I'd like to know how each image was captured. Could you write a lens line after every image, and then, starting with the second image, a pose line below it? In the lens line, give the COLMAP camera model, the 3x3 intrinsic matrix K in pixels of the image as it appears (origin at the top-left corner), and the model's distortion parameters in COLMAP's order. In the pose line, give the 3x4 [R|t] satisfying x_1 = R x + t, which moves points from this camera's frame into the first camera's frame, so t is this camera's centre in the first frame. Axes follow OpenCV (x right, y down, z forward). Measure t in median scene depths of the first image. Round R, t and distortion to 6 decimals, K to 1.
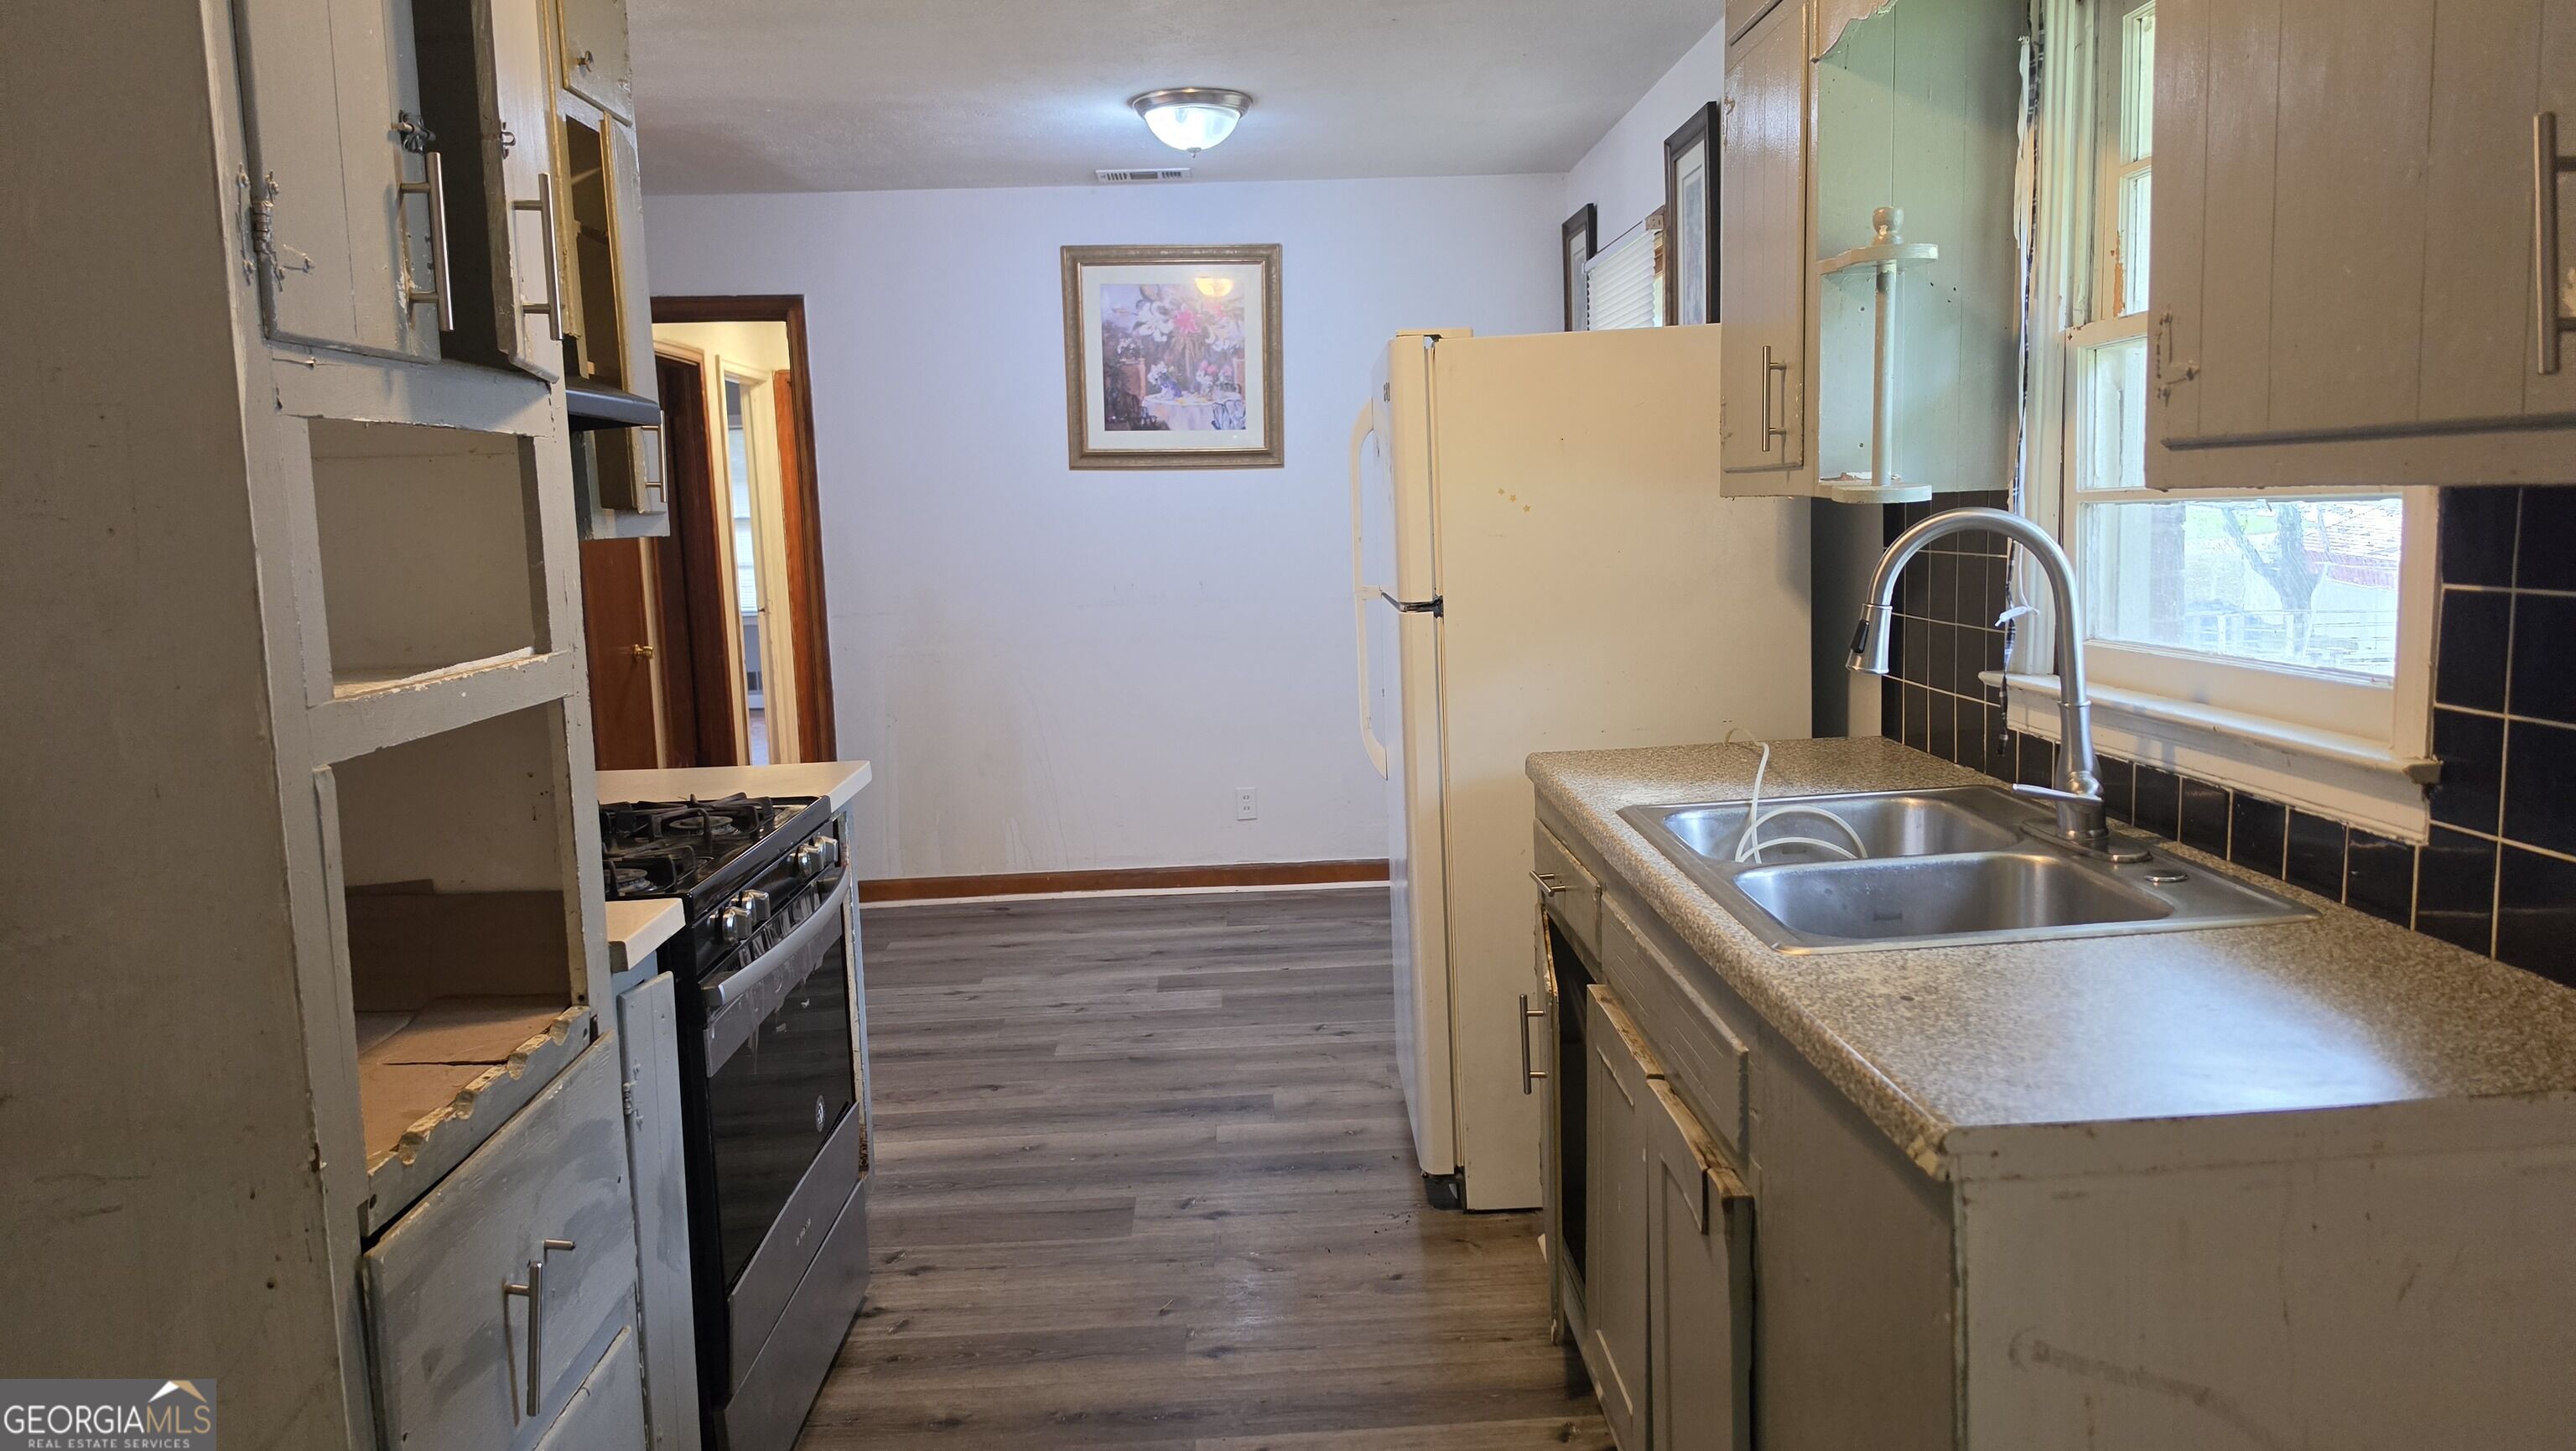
lens RADIAL K [[1793.8, 0, 1288.0], [0, 1793.8, 725.5], [0, 0, 1]] dist [-0.011207, -0.005441]
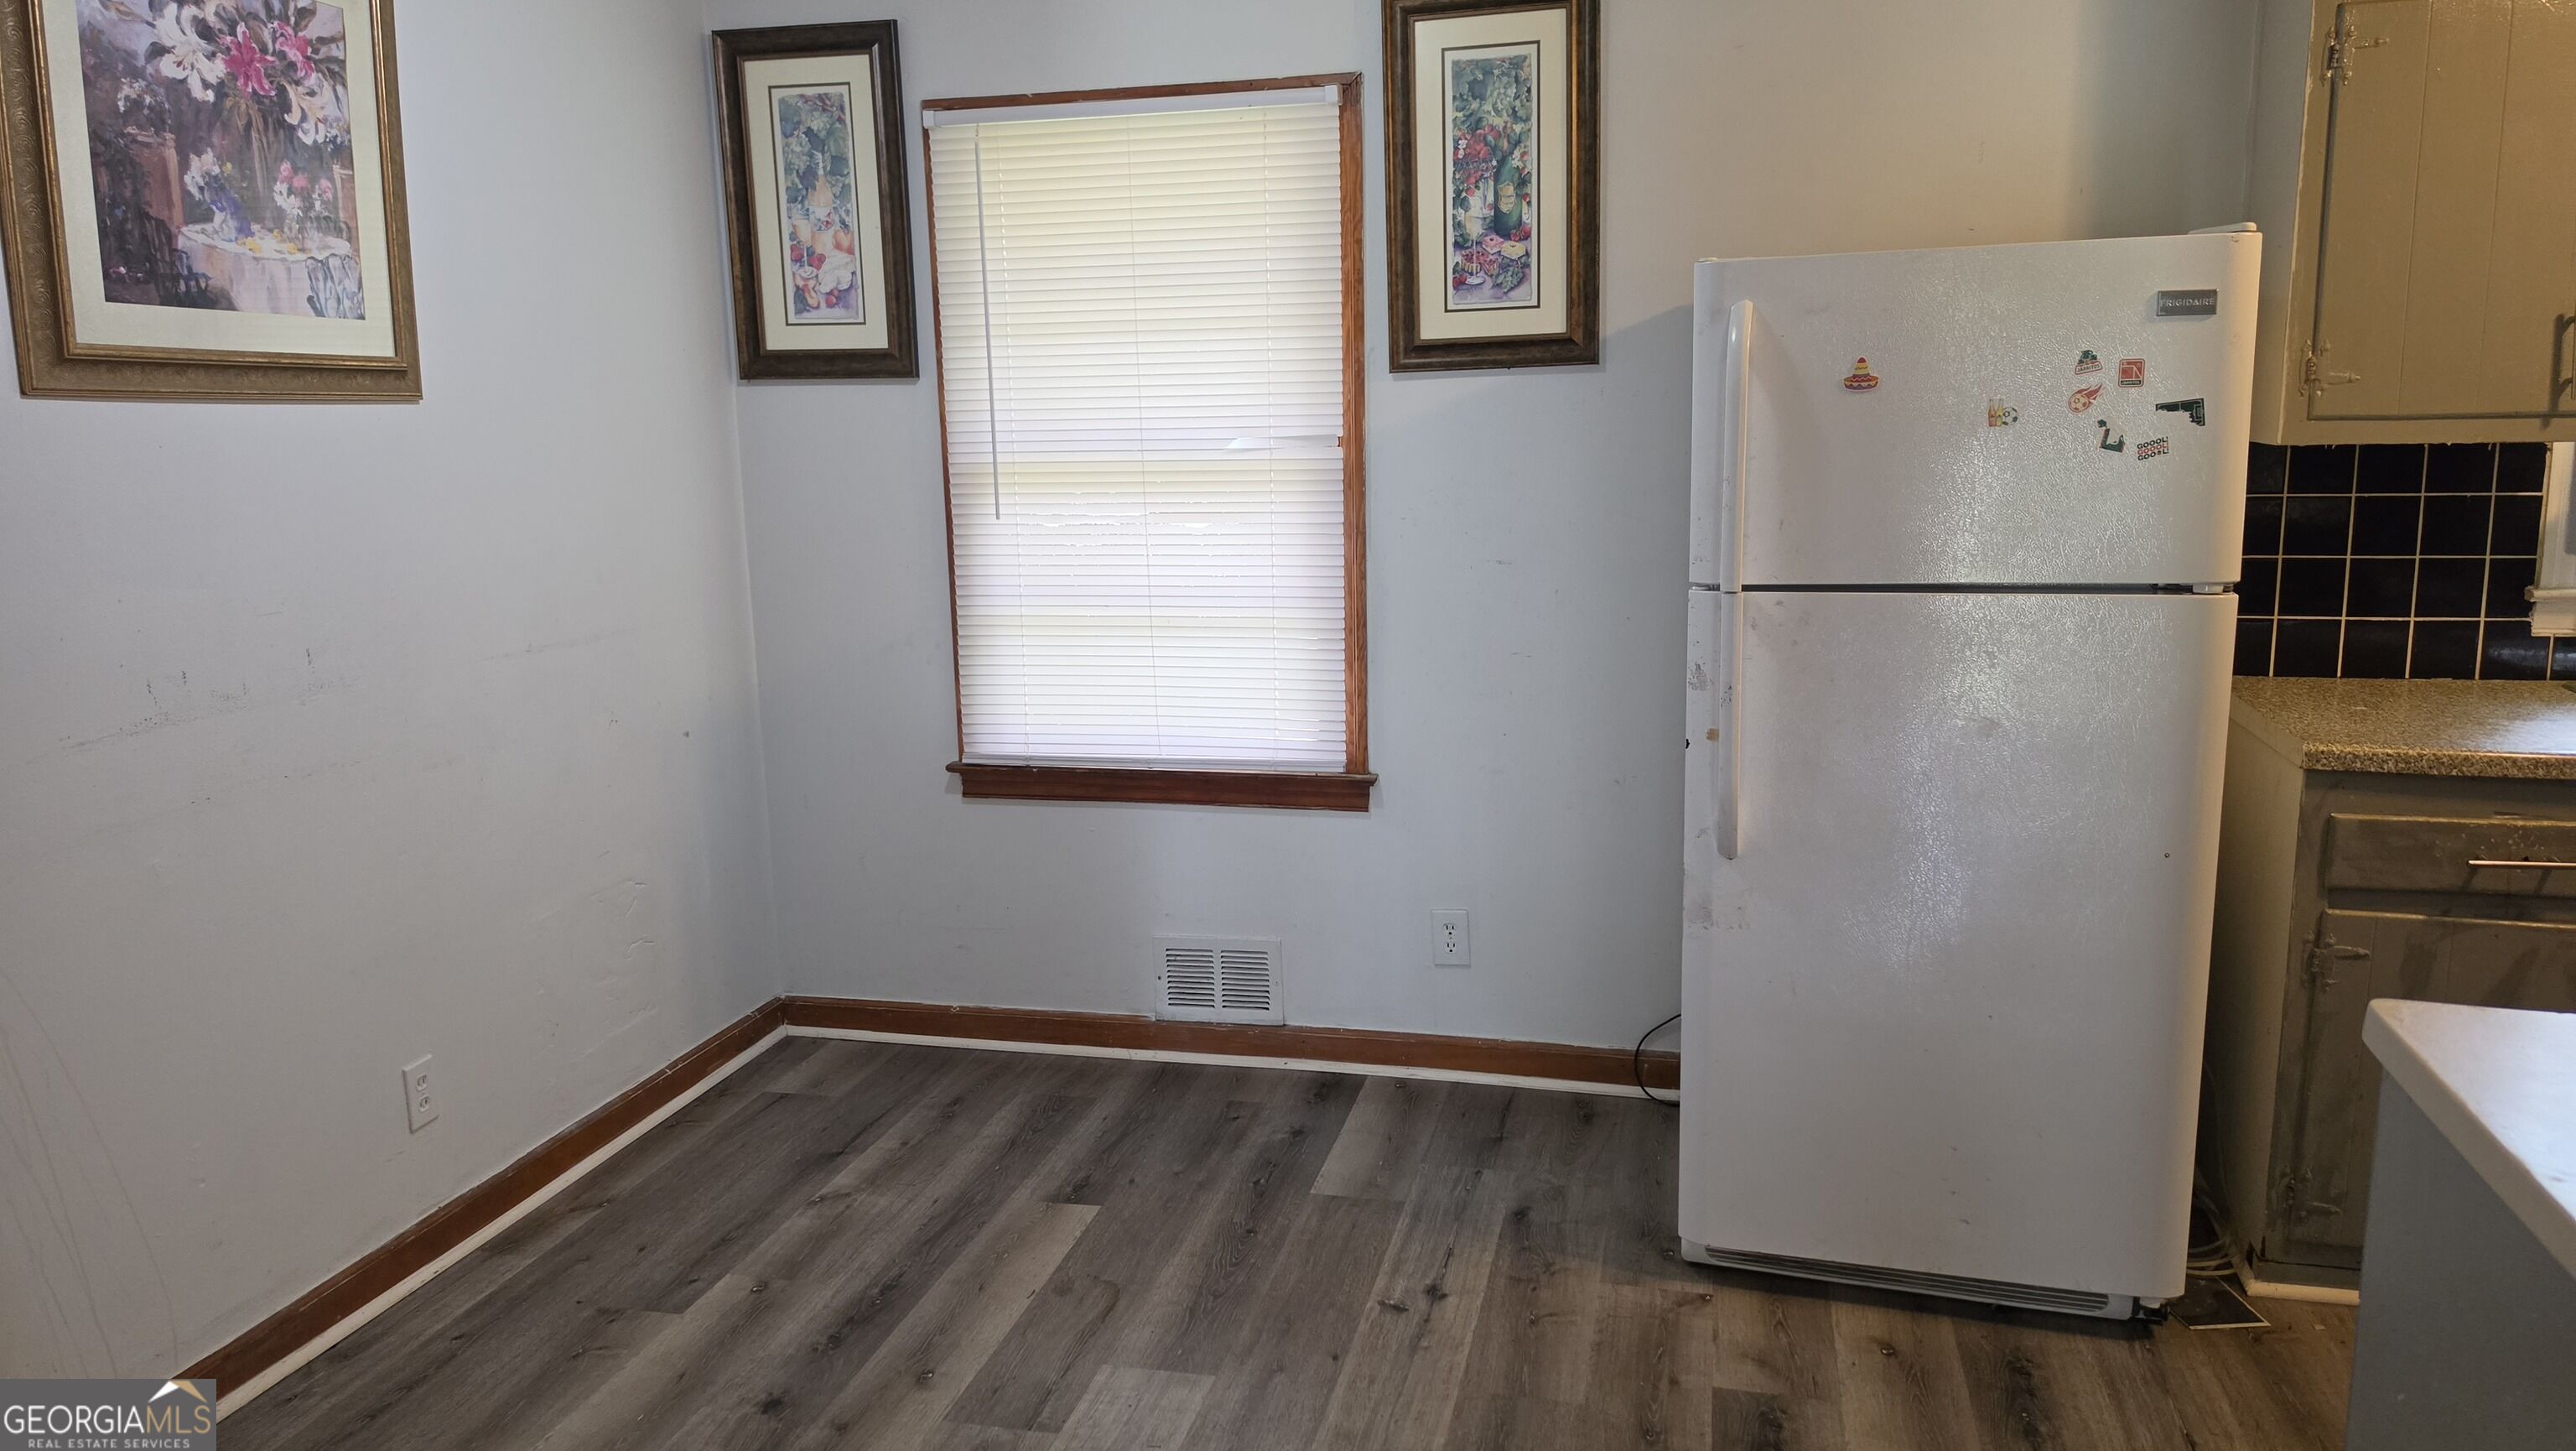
lens RADIAL K [[1793.8, 0, 1288.0], [0, 1793.8, 725.5], [0, 0, 1]] dist [-0.011207, -0.005441]
pose [[0.290298, -0.149541, 0.945180, -0.420360], [0.135958, 0.984140, 0.113947, -0.079794], [-0.947229, 0.095426, 0.306025, 0.634895]]
